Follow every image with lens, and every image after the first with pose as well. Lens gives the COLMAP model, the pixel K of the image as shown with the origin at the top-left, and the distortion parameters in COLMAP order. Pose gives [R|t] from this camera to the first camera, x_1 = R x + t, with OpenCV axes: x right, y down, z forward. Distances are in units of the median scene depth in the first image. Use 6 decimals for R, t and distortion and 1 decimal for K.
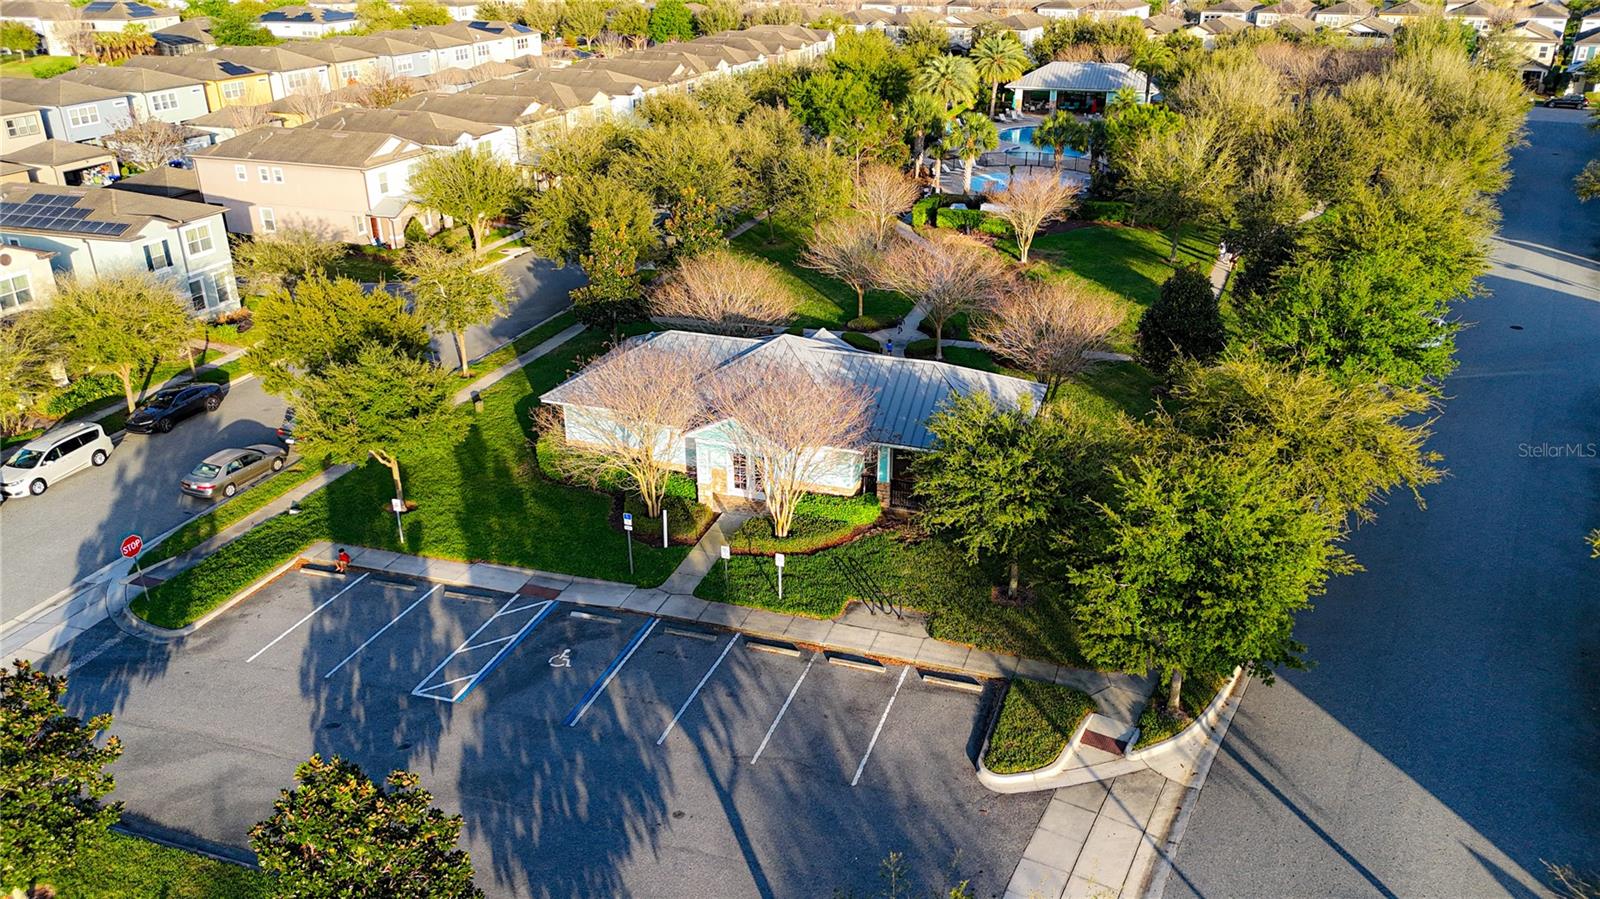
lens RADIAL K [[1181.6, 0, 808.0], [0, 1181.6, 428.8], [0, 0, 1]] dist [0.094515, -0.101949]
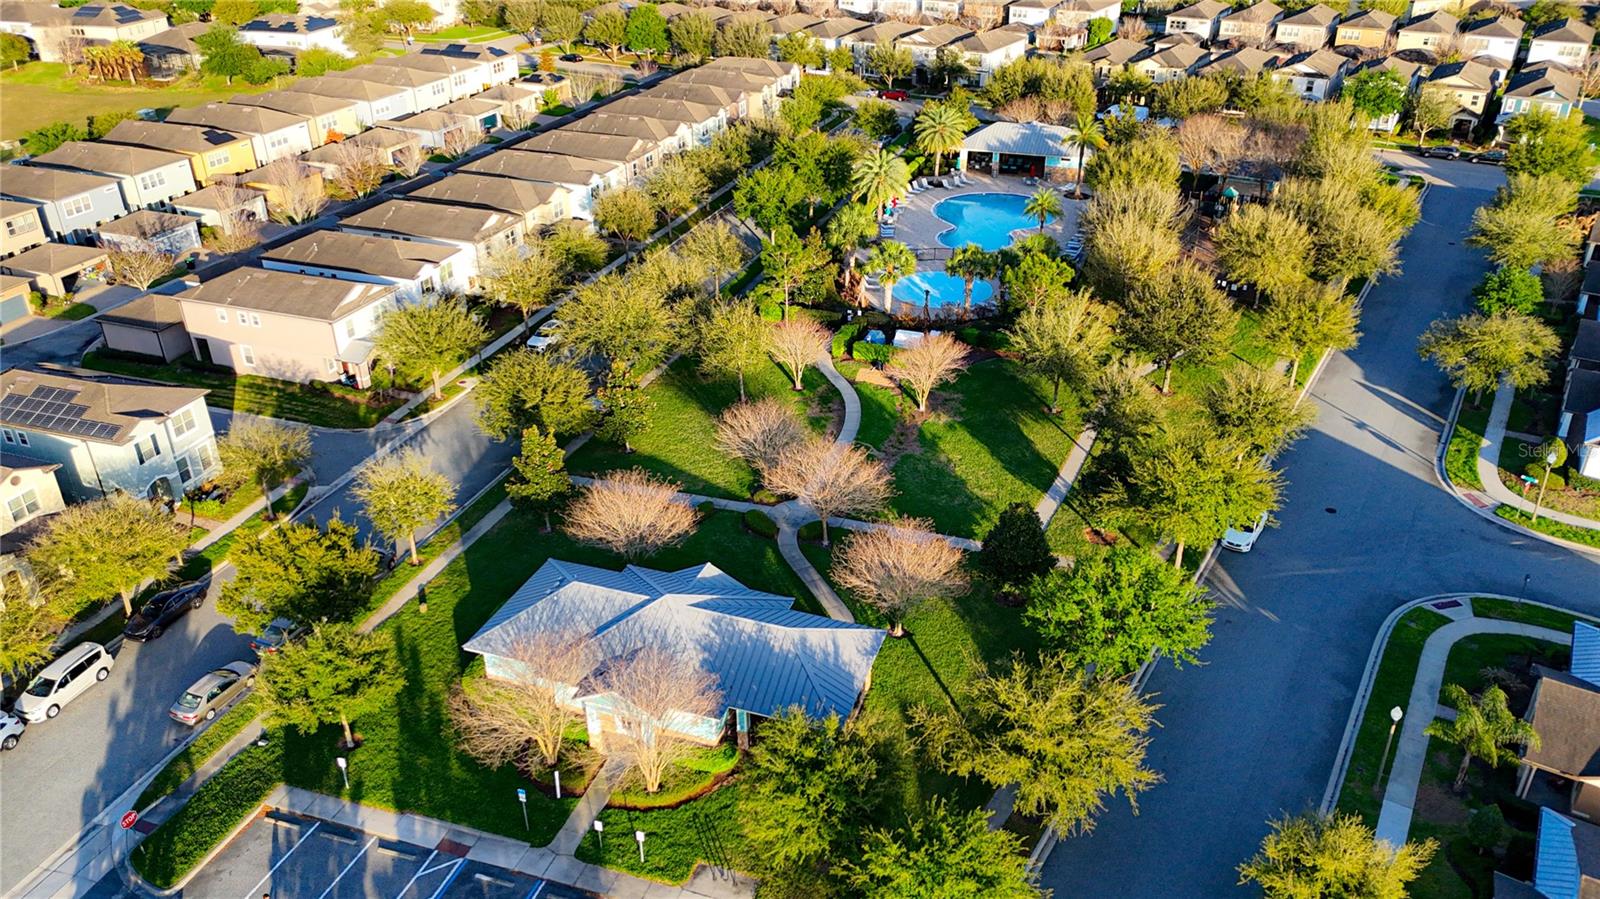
lens RADIAL K [[1181.6, 0, 808.0], [0, 1181.6, 428.8], [0, 0, 1]] dist [0.094515, -0.101949]
pose [[0.999978, 0.001867, -0.006381, 0.098231], [-0.001364, 0.996956, 0.077951, -0.255578], [0.006507, -0.077940, 0.996937, -0.139985]]
